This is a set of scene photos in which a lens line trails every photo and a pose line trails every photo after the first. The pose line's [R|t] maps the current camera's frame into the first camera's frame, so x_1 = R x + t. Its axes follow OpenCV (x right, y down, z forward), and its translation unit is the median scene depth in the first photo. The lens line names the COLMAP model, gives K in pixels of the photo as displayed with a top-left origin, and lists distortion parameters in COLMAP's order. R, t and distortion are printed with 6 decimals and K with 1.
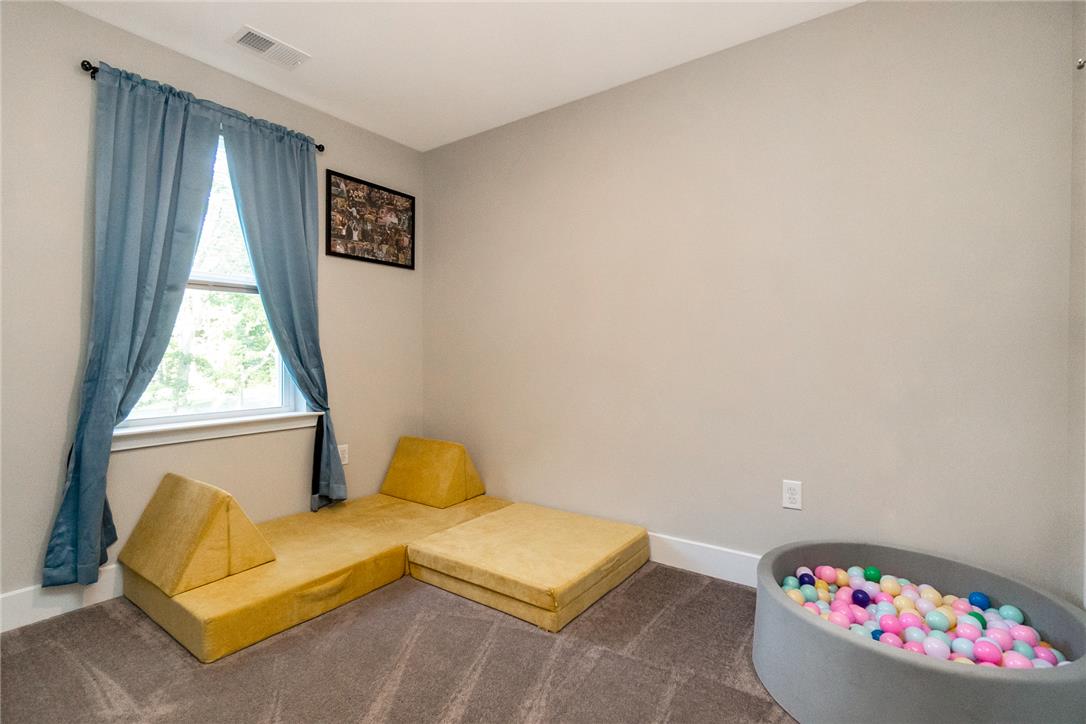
lens RADIAL K [[510.8, 0, 544.1], [0, 510.8, 347.2], [0, 0, 1]] dist [0.000631, 0.000065]
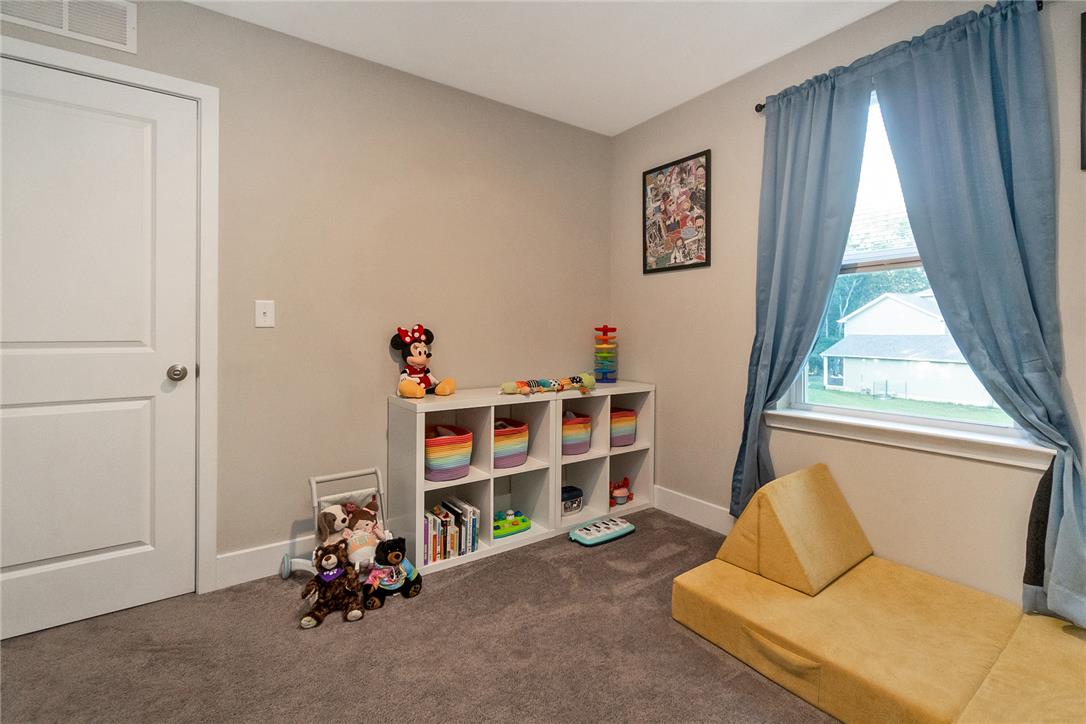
lens RADIAL K [[482.4, 0, 543.4], [0, 482.4, 335.7], [0, 0, 1]] dist [-0.002745, -0.000203]
pose [[-0.318715, -0.001728, -0.947849, 0.319101], [-0.002525, 0.999996, -0.000974, -0.000575], [0.947847, 0.002083, -0.318718, 0.775567]]
